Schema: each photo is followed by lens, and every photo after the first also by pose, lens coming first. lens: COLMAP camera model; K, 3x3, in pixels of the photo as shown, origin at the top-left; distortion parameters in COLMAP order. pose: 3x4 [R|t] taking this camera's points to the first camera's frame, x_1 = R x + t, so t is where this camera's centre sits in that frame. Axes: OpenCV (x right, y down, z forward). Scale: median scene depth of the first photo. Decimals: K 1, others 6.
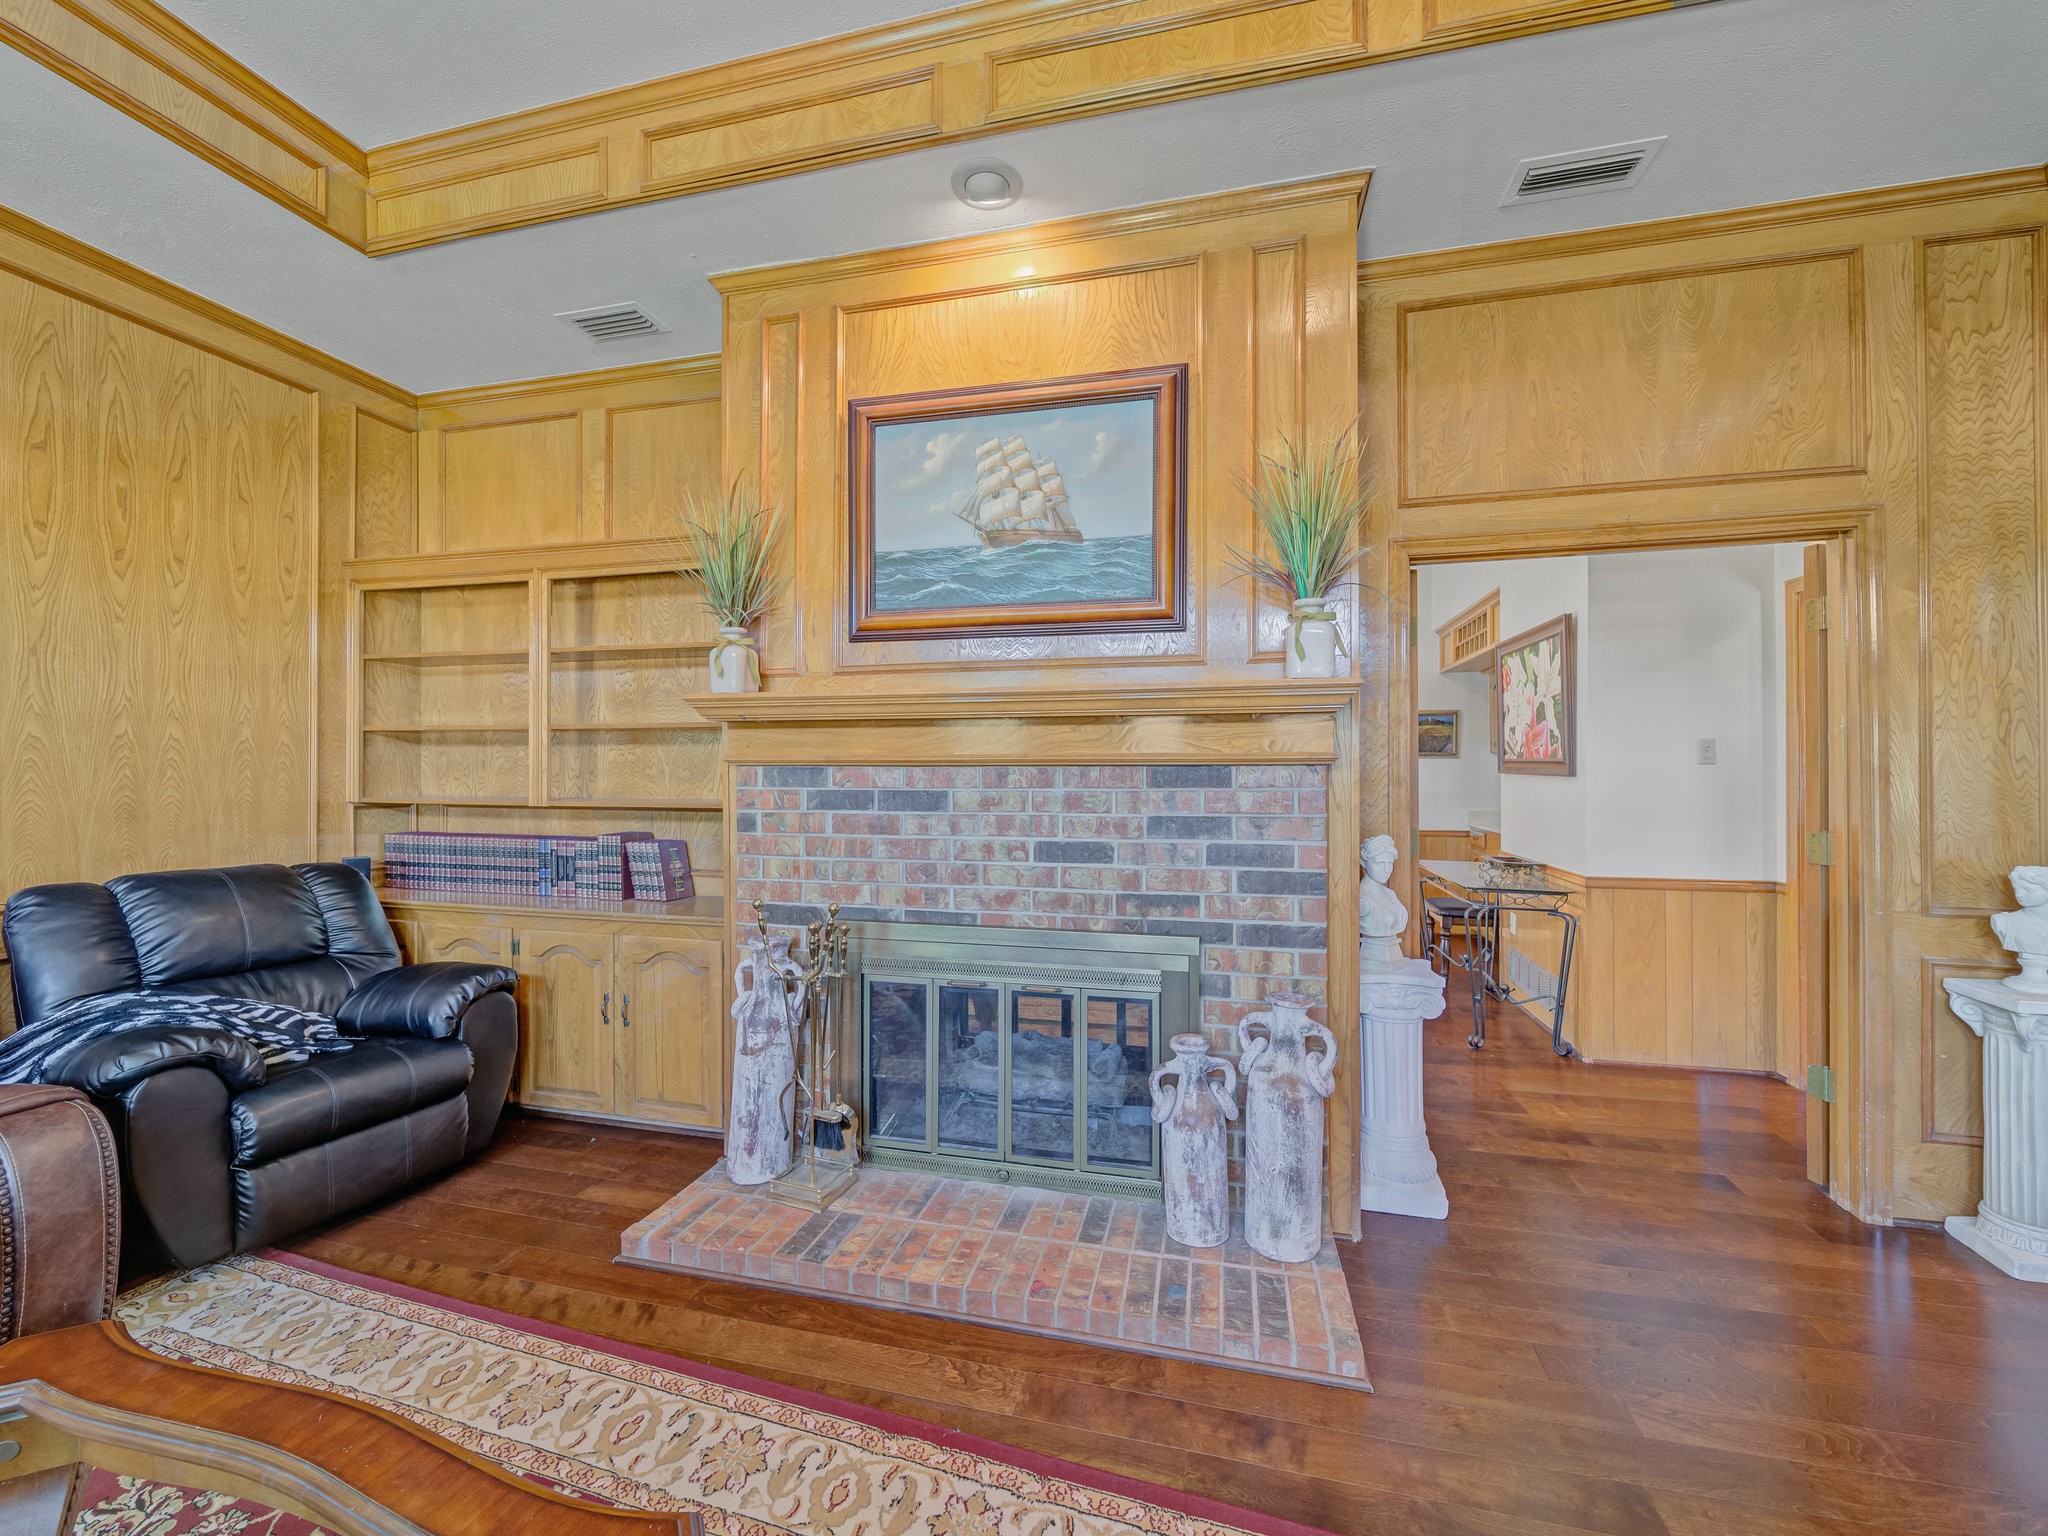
lens RADIAL K [[820.3, 0, 1030.3], [0, 820.3, 765.6], [0, 0, 1]] dist [0.000093, -0.001097]
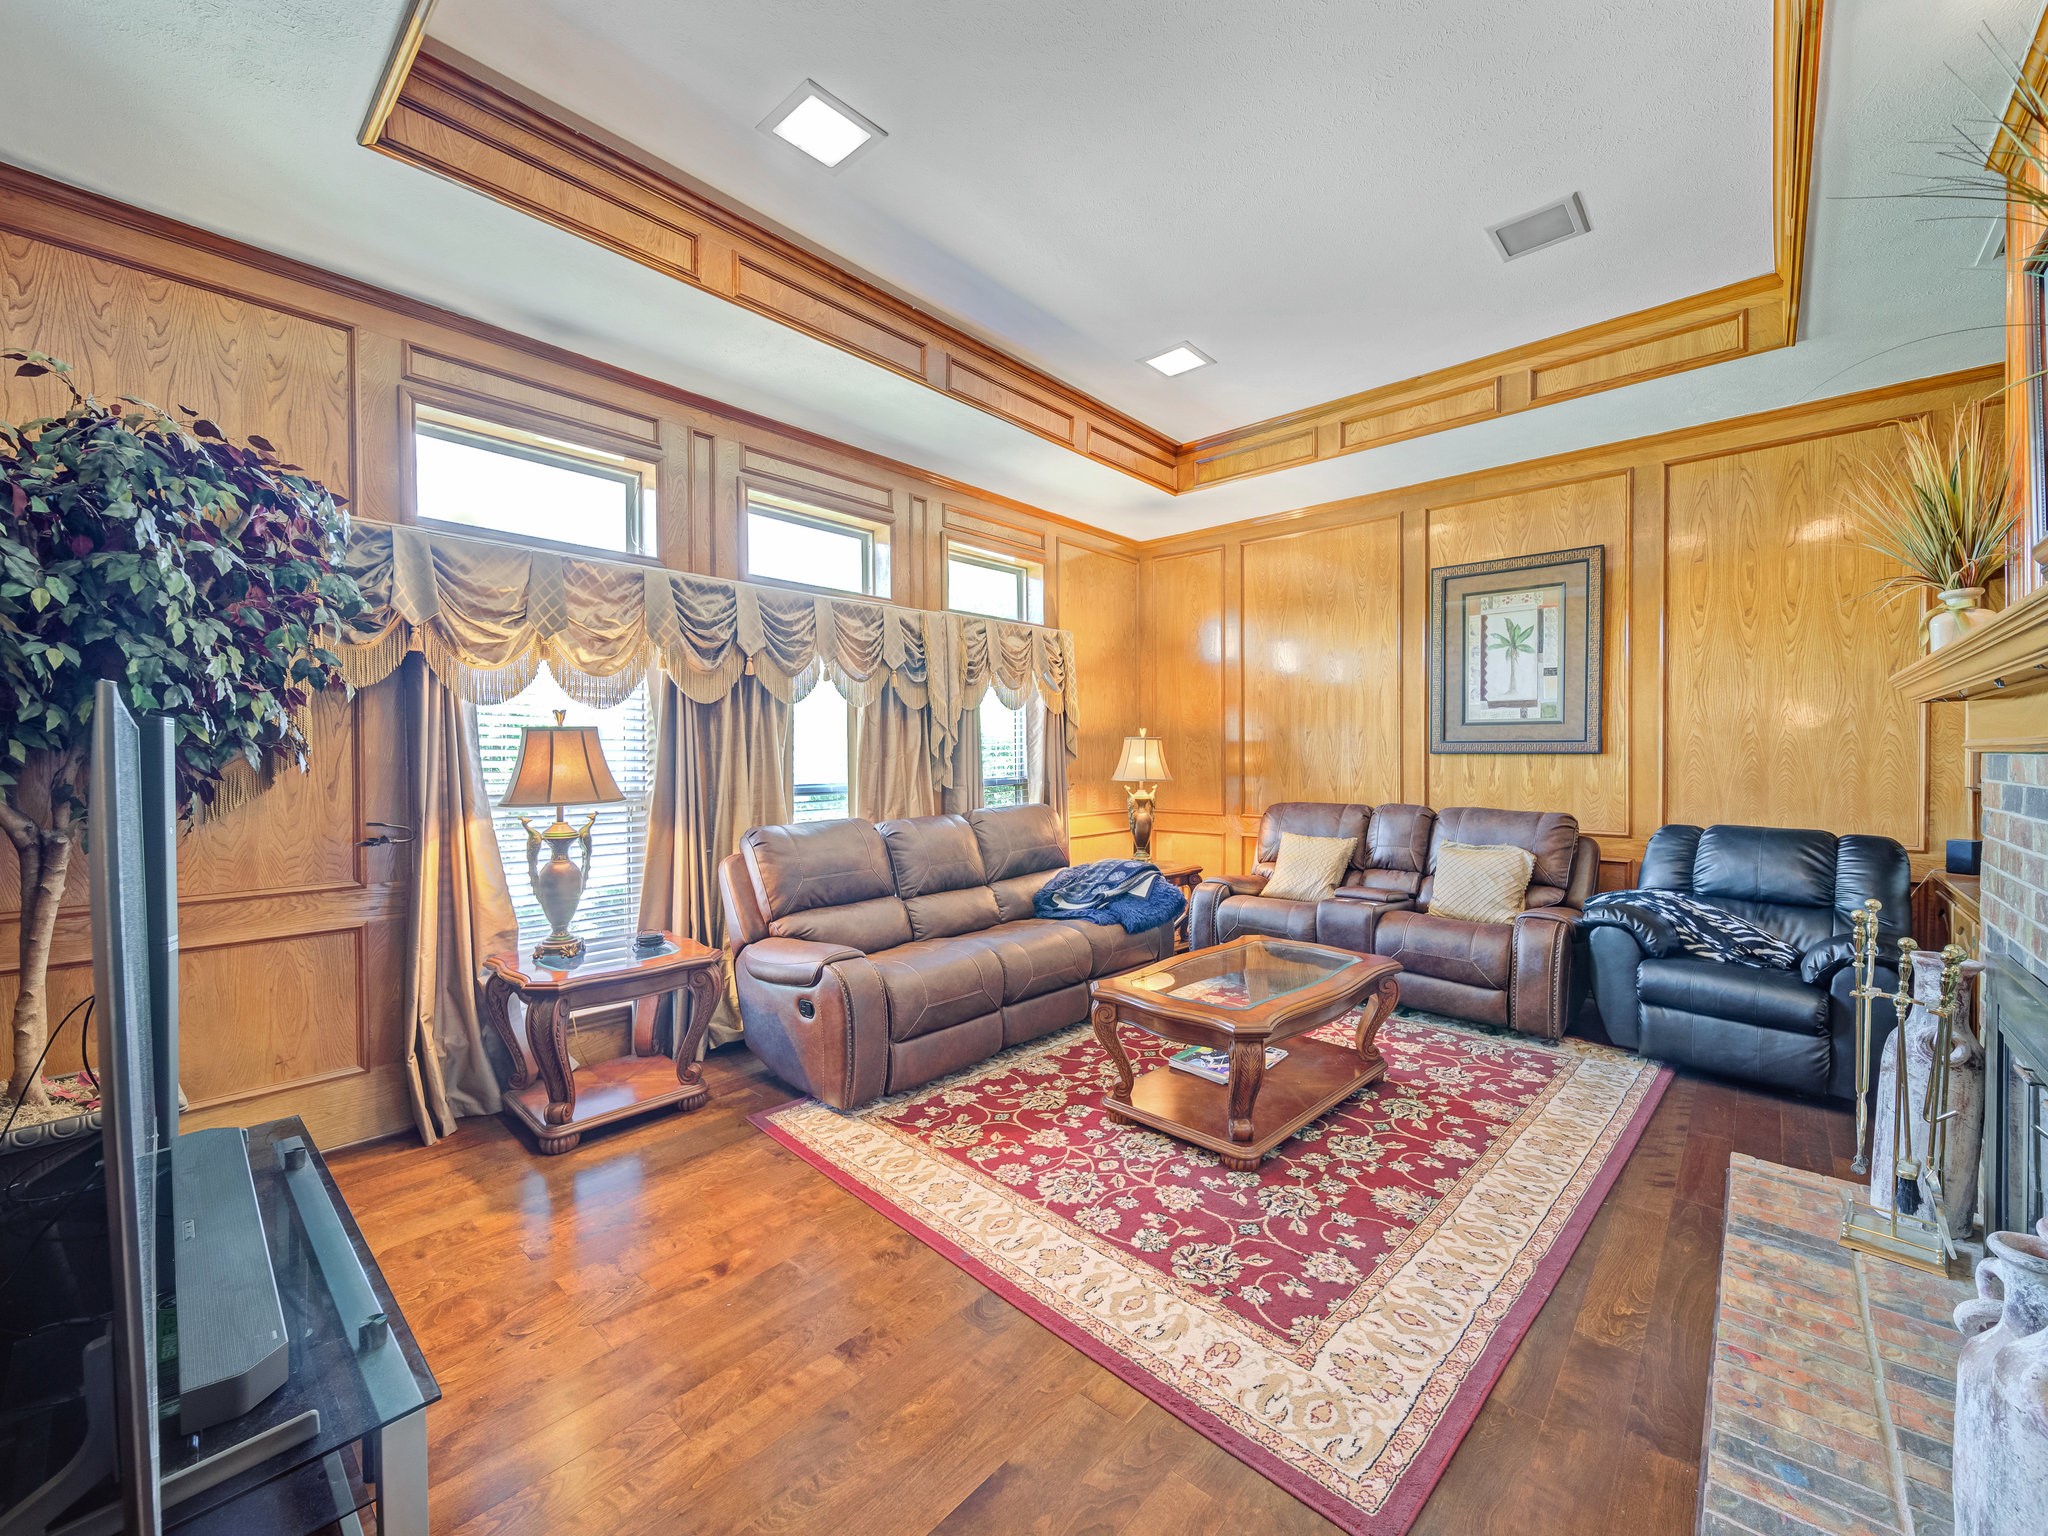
lens RADIAL K [[820.3, 0, 1030.3], [0, 820.3, 765.6], [0, 0, 1]] dist [0.000093, -0.001097]
pose [[-0.467700, 0.011359, -0.883815, 0.877192], [0.006051, 0.999935, 0.009649, -0.000744], [0.883867, -0.000835, -0.467738, 0.578887]]
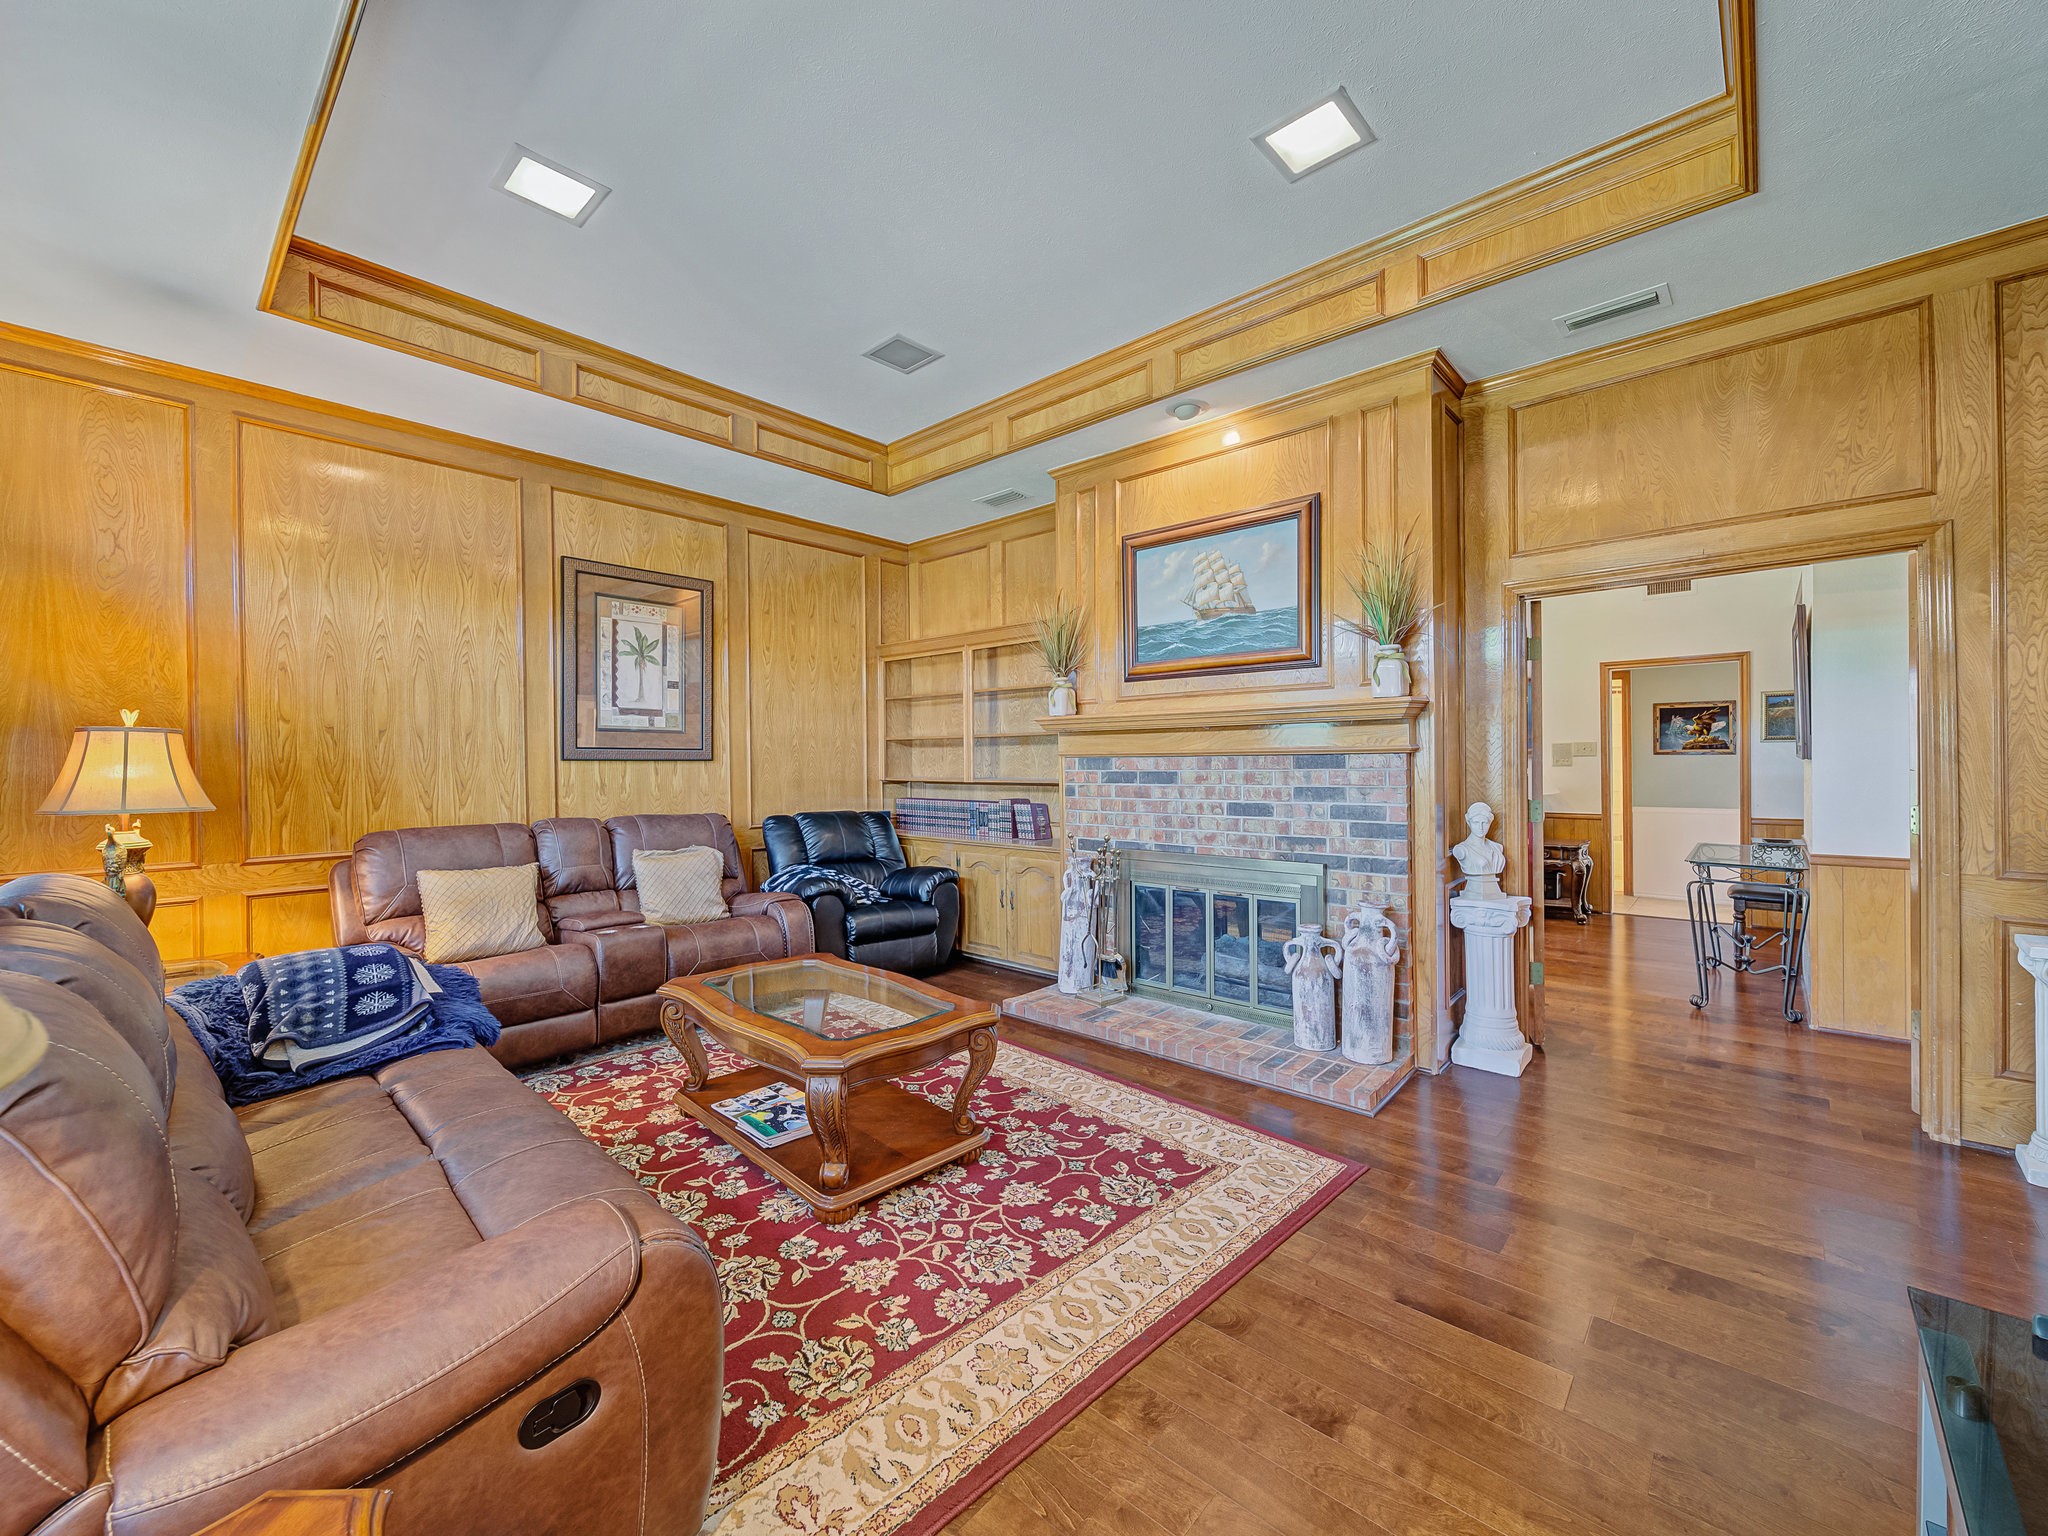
lens RADIAL K [[820.3, 0, 1030.3], [0, 820.3, 765.6], [0, 0, 1]] dist [0.000093, -0.001097]
pose [[0.883279, -0.005678, -0.468813, 0.408208], [0.010887, 0.999905, 0.008402, 0.001895], [0.468721, -0.012525, 0.883258, -0.584249]]
